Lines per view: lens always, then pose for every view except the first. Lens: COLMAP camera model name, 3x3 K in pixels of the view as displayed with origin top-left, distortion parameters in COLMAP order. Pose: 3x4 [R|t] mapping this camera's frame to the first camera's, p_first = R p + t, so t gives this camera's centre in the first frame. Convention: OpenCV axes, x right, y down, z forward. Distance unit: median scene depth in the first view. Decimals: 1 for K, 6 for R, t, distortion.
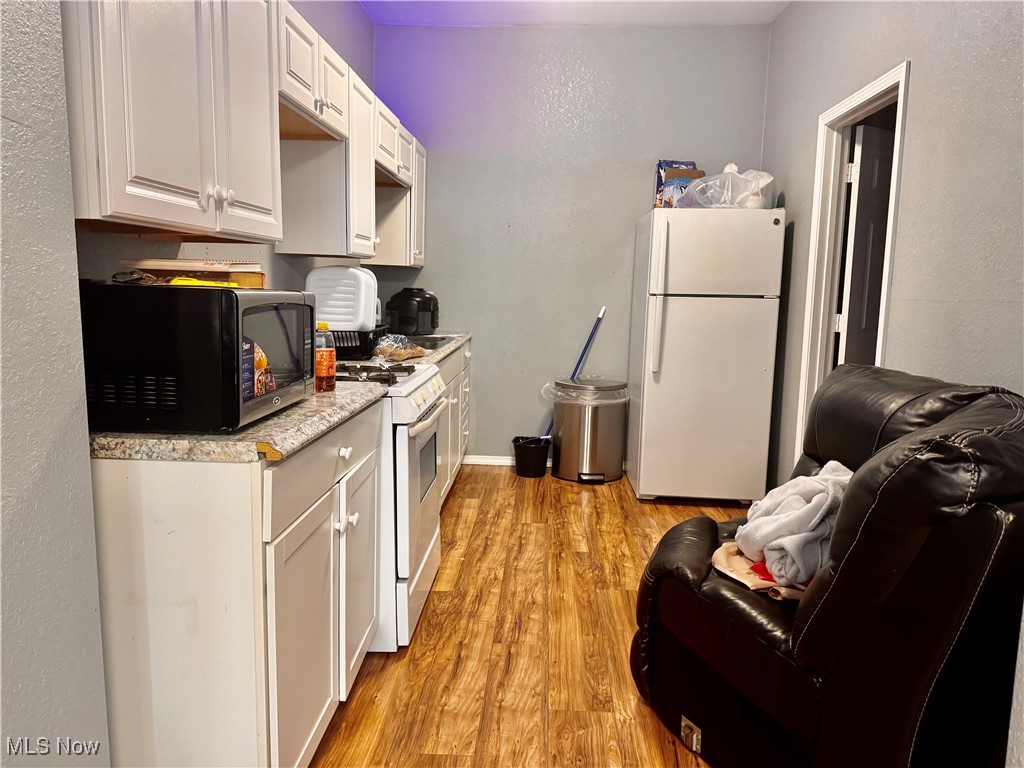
lens RADIAL K [[716.6, 0, 511.9], [0, 716.6, 382.0], [0, 0, 1]] dist [-0.000287, -0.000059]
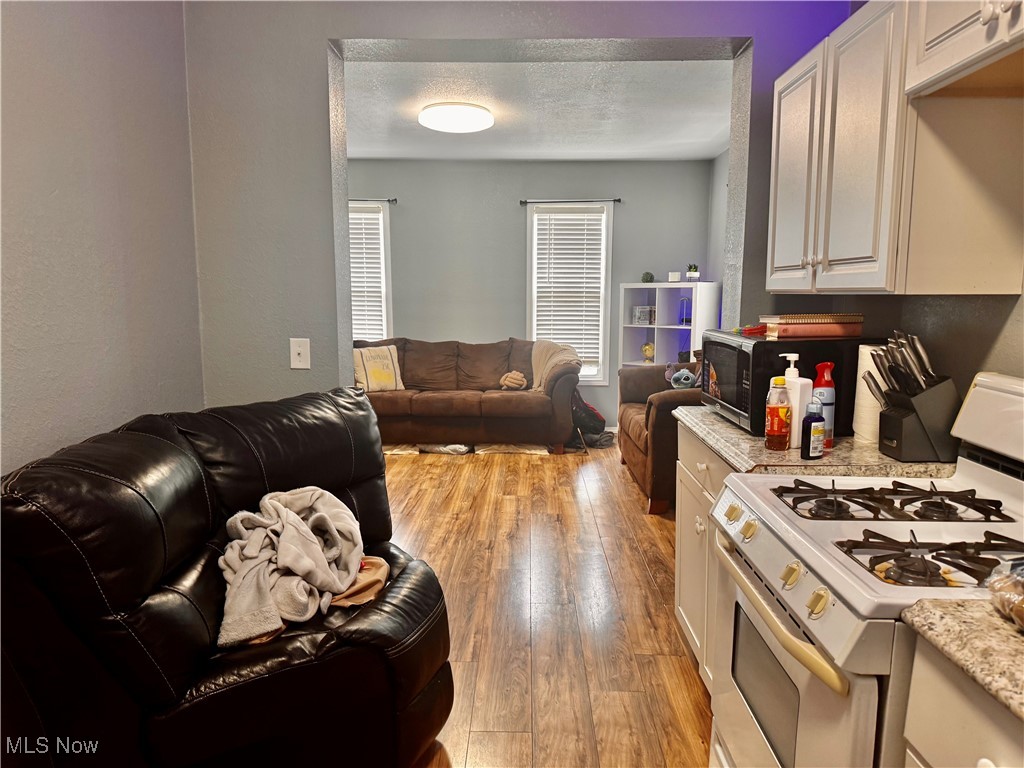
lens RADIAL K [[716.6, 0, 511.6], [0, 716.6, 385.8], [0, 0, 1]] dist [-0.000287, -0.000059]
pose [[-0.999289, -0.017498, -0.033397, 0.129793], [-0.025509, 0.966044, 0.257117, -0.316439], [0.027764, 0.257786, -0.965803, 1.961503]]
